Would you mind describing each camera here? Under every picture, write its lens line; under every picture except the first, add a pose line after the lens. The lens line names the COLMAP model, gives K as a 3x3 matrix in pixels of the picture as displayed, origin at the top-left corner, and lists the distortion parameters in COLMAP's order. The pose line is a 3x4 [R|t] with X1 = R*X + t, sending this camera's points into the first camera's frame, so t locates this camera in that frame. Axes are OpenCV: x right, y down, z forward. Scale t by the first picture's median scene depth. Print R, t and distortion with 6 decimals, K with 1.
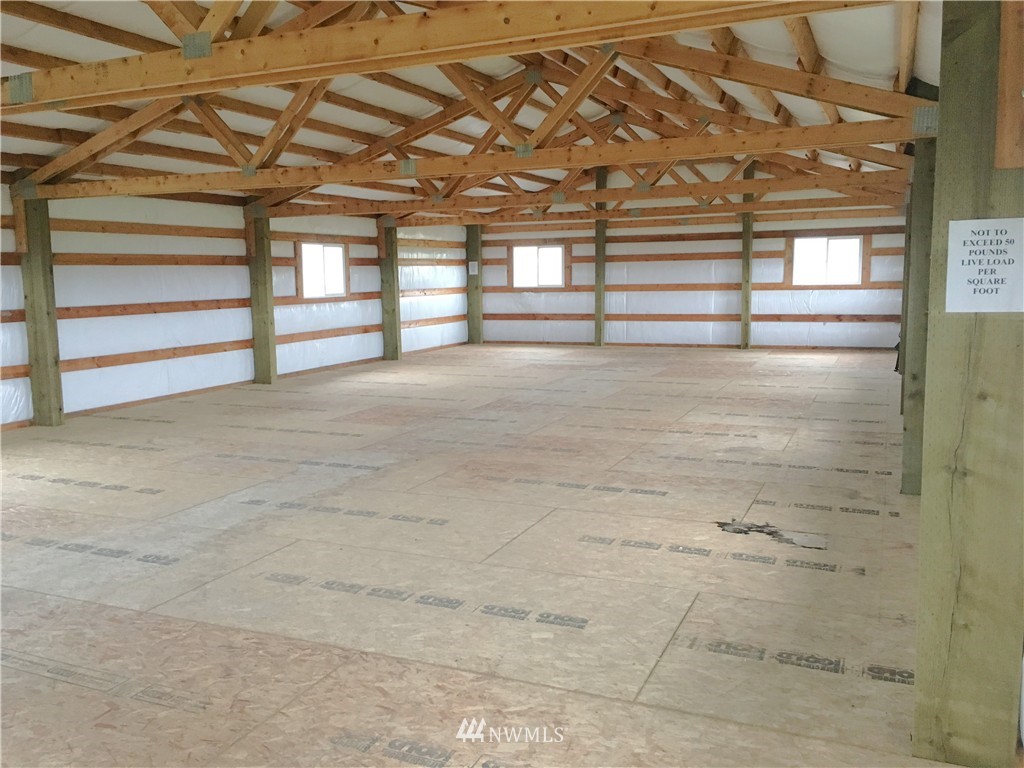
lens RADIAL K [[876.2, 0, 524.3], [0, 876.2, 378.8], [0, 0, 1]] dist [0.084899, -0.112490]
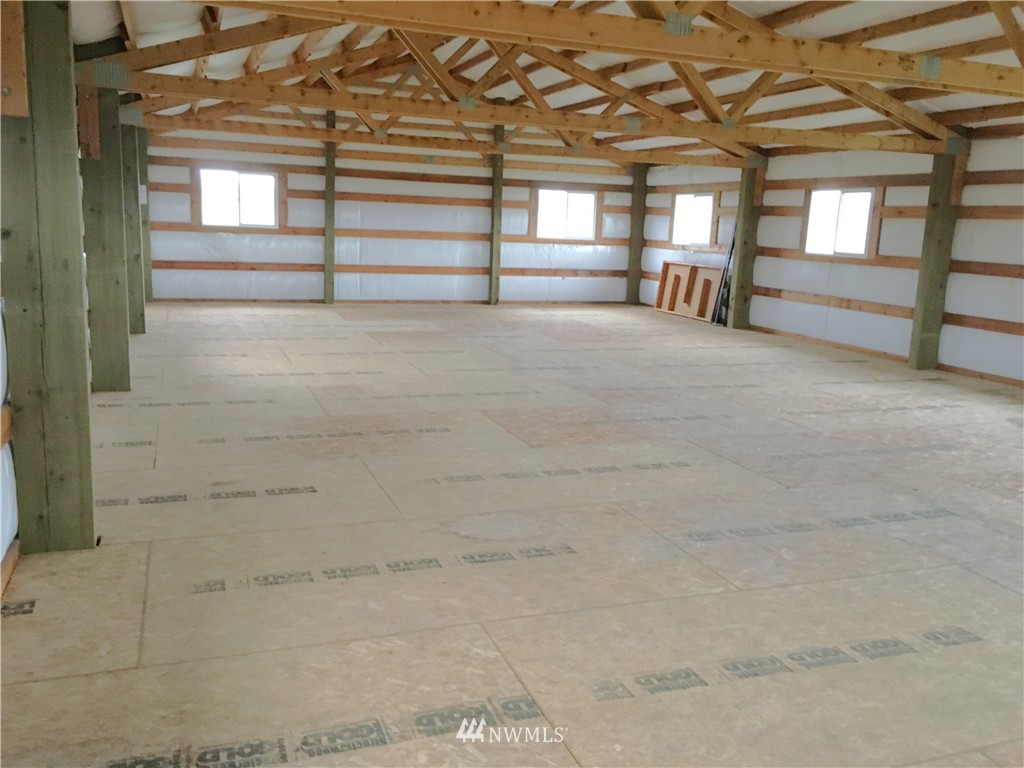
lens RADIAL K [[876.2, 0, 513.2], [0, 876.2, 379.5], [0, 0, 1]] dist [0.084899, -0.112490]
pose [[0.716923, -0.083093, 0.692182, -0.379279], [0.031859, 0.995739, 0.086536, -0.034085], [-0.696424, -0.039987, 0.716516, 0.307284]]
